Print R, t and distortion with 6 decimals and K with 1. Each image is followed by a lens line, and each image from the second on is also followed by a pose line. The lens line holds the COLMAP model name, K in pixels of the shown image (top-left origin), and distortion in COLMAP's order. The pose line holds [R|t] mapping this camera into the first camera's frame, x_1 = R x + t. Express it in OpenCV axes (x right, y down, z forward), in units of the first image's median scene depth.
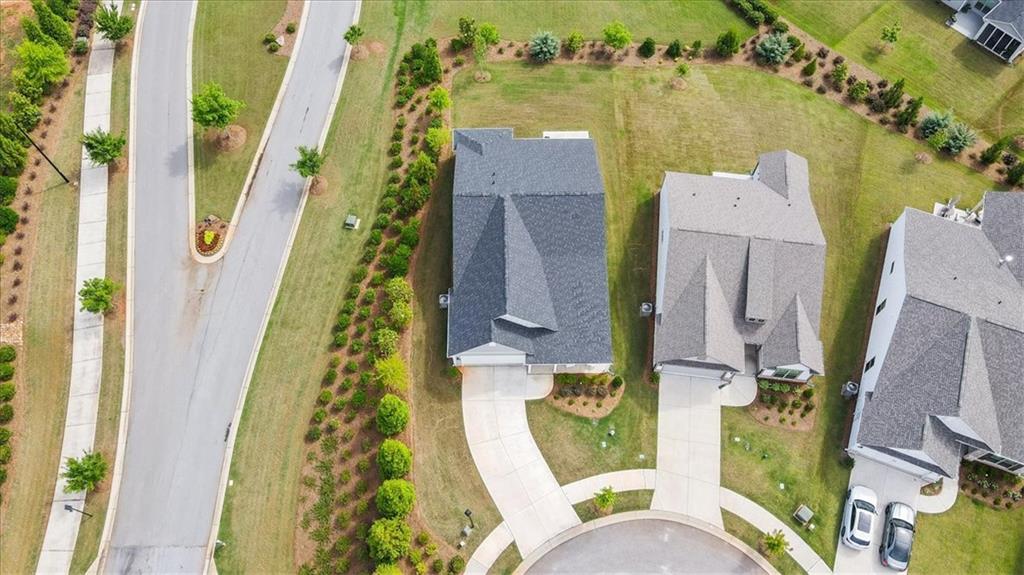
lens RADIAL K [[718.2, 0, 516.3], [0, 718.2, 284.6], [0, 0, 1]] dist [0.005224, 0.003685]
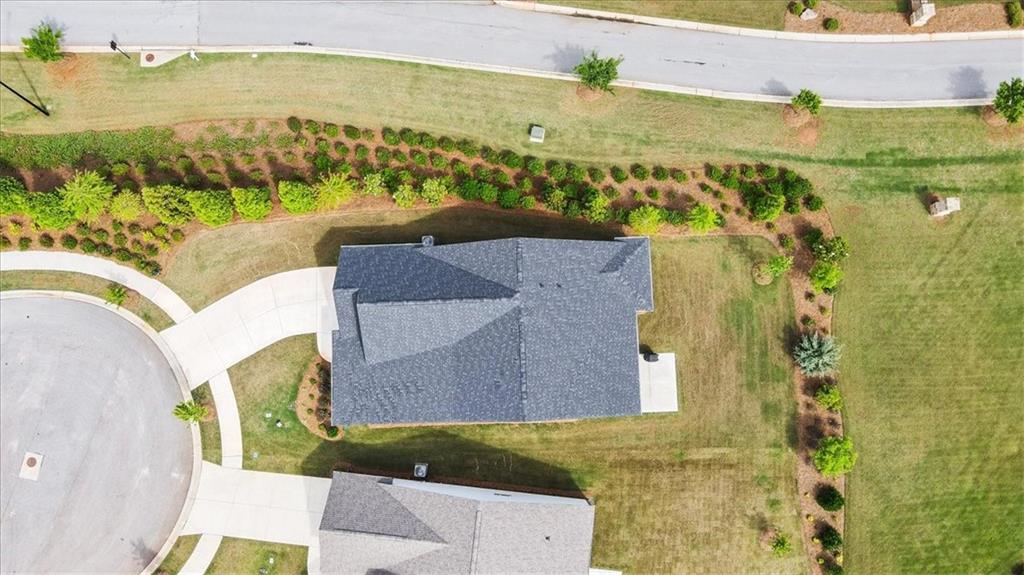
lens RADIAL K [[718.2, 0, 516.3], [0, 718.2, 284.6], [0, 0, 1]] dist [0.005224, 0.003685]
pose [[0.015387, 0.991372, -0.130175, 0.072828], [-0.897383, 0.071111, 0.435486, -0.467526], [0.440985, 0.110116, 0.890734, 0.249274]]
